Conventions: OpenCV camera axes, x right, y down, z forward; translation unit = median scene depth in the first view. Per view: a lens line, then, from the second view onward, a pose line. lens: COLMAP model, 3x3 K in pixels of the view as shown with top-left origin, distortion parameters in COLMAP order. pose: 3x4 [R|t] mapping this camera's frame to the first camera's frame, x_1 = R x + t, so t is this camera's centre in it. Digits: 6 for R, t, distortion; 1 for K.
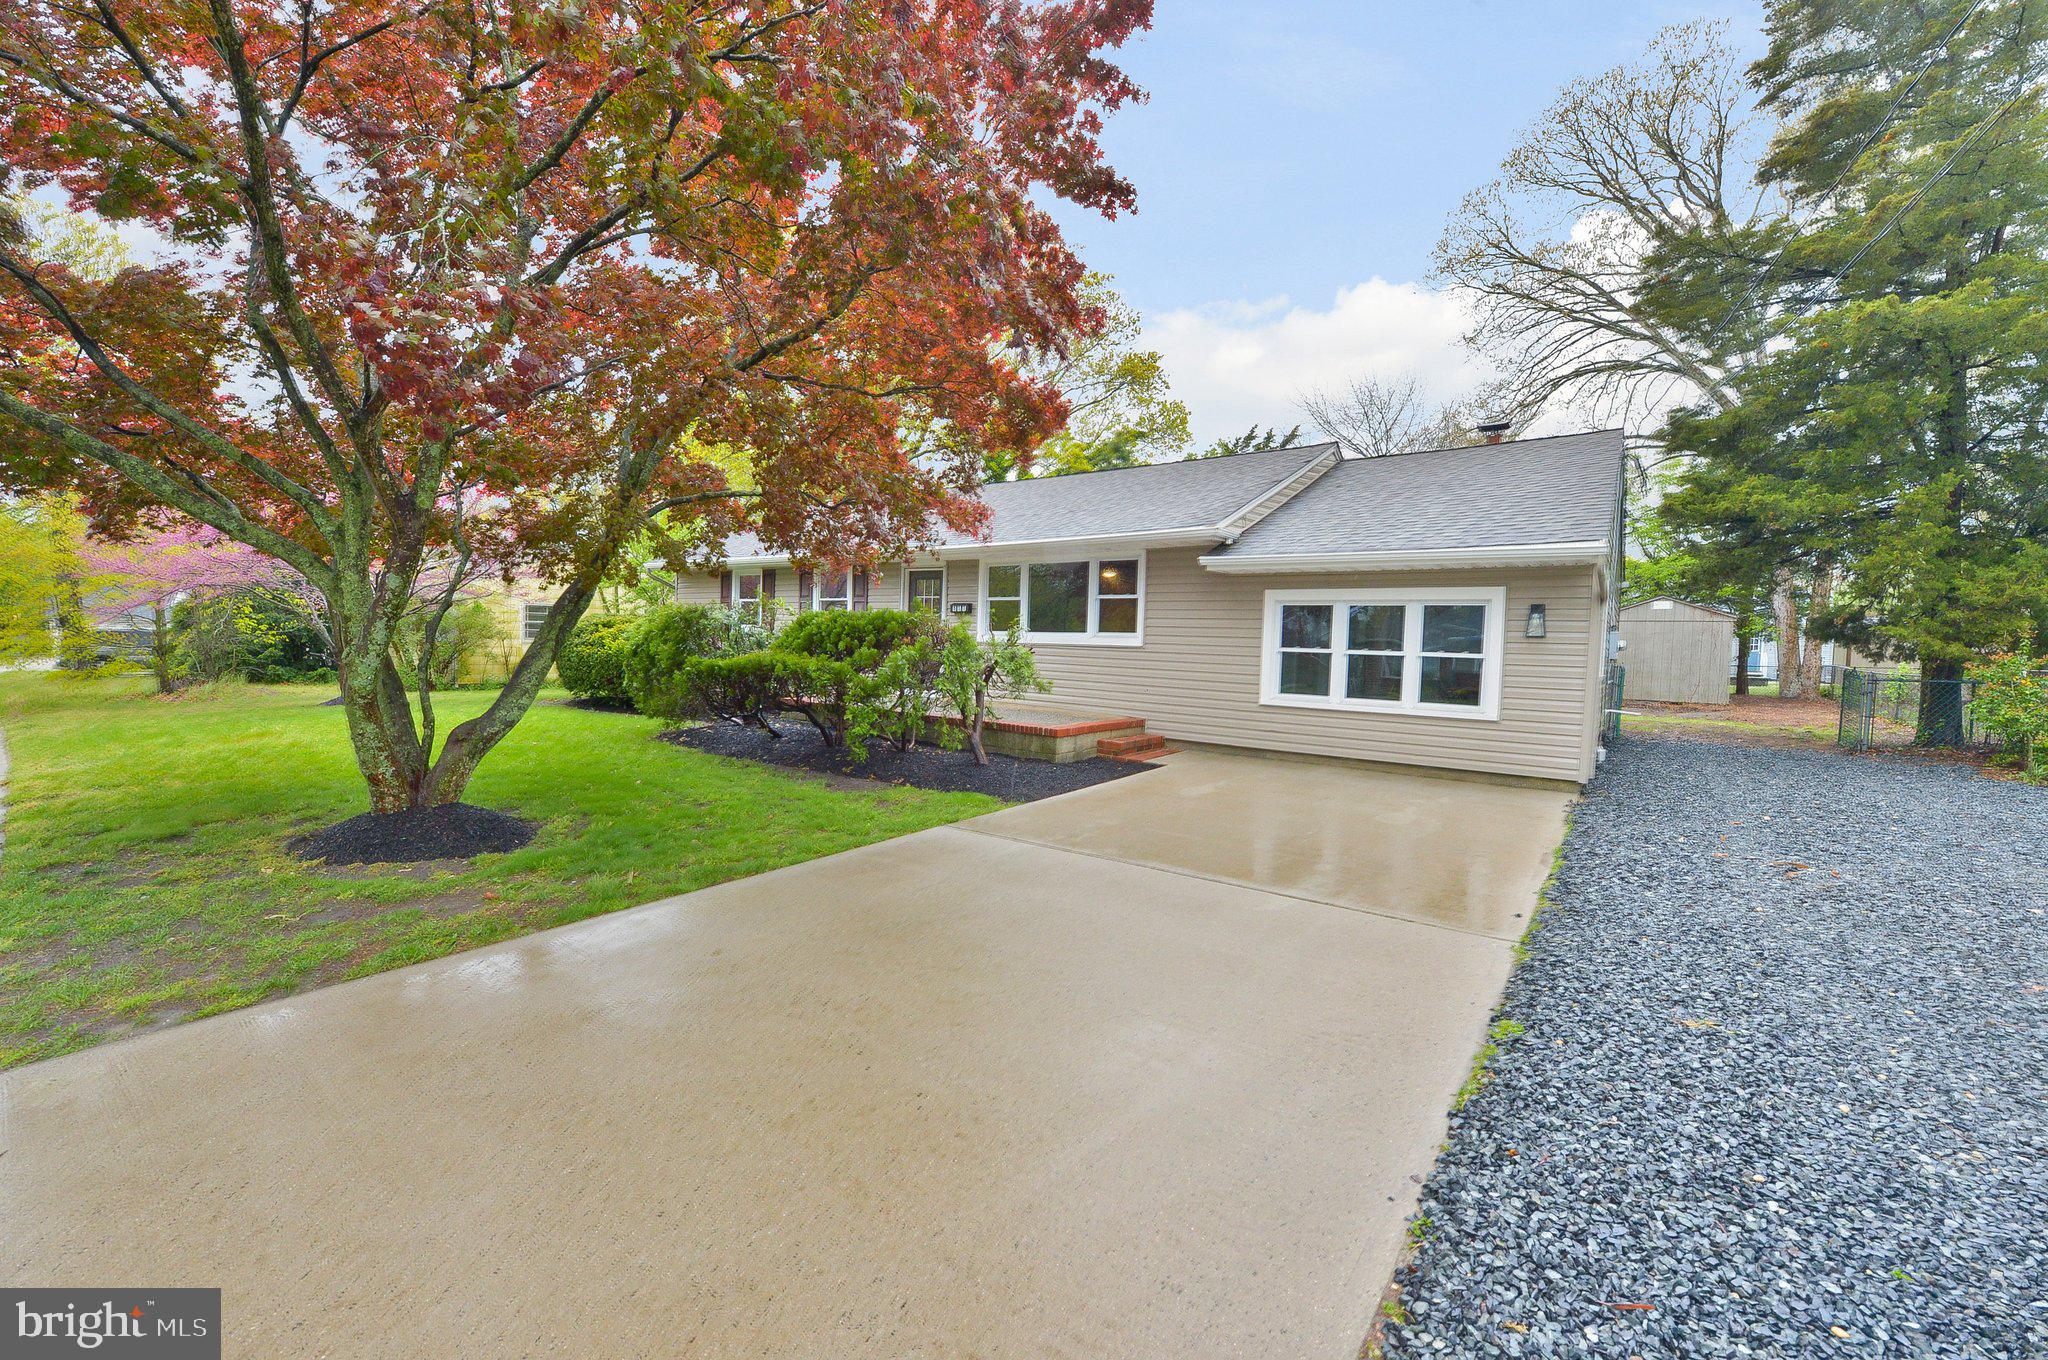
lens RADIAL K [[831.2, 0, 1021.0], [0, 831.2, 674.8], [0, 0, 1]] dist [0.001008, 0.000377]
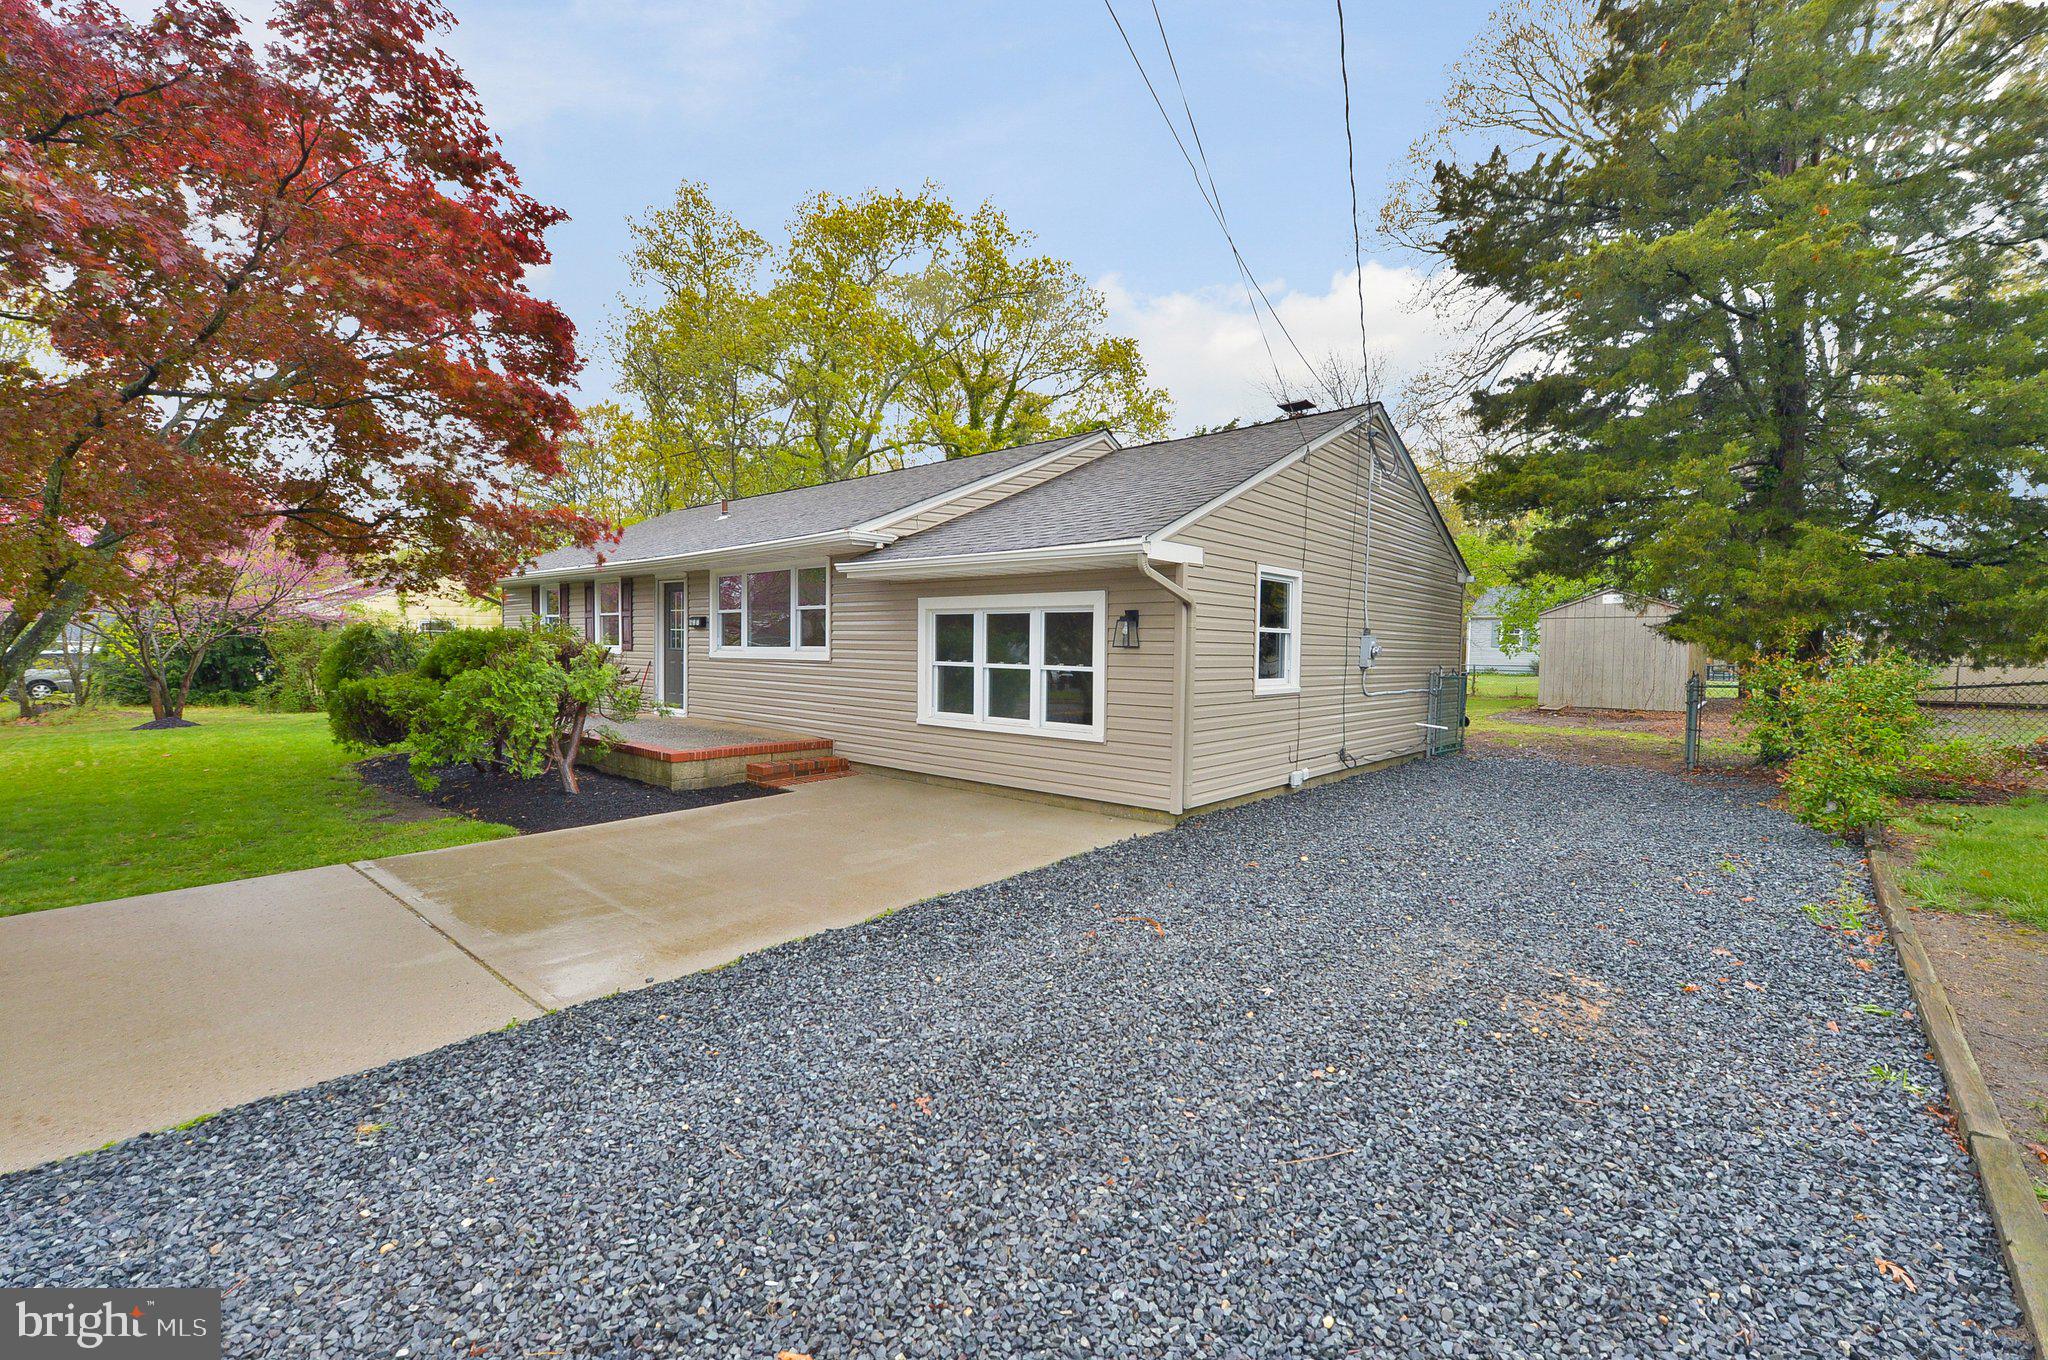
lens RADIAL K [[876.2, 0, 1025.3], [0, 876.2, 682.6], [0, 0, 1]] dist [-0.002644, -0.000425]
pose [[0.995342, -0.012883, -0.095547, 0.496111], [0.012932, 0.999916, -0.000108, -0.007955], [0.095540, -0.001128, 0.995425, 0.055263]]
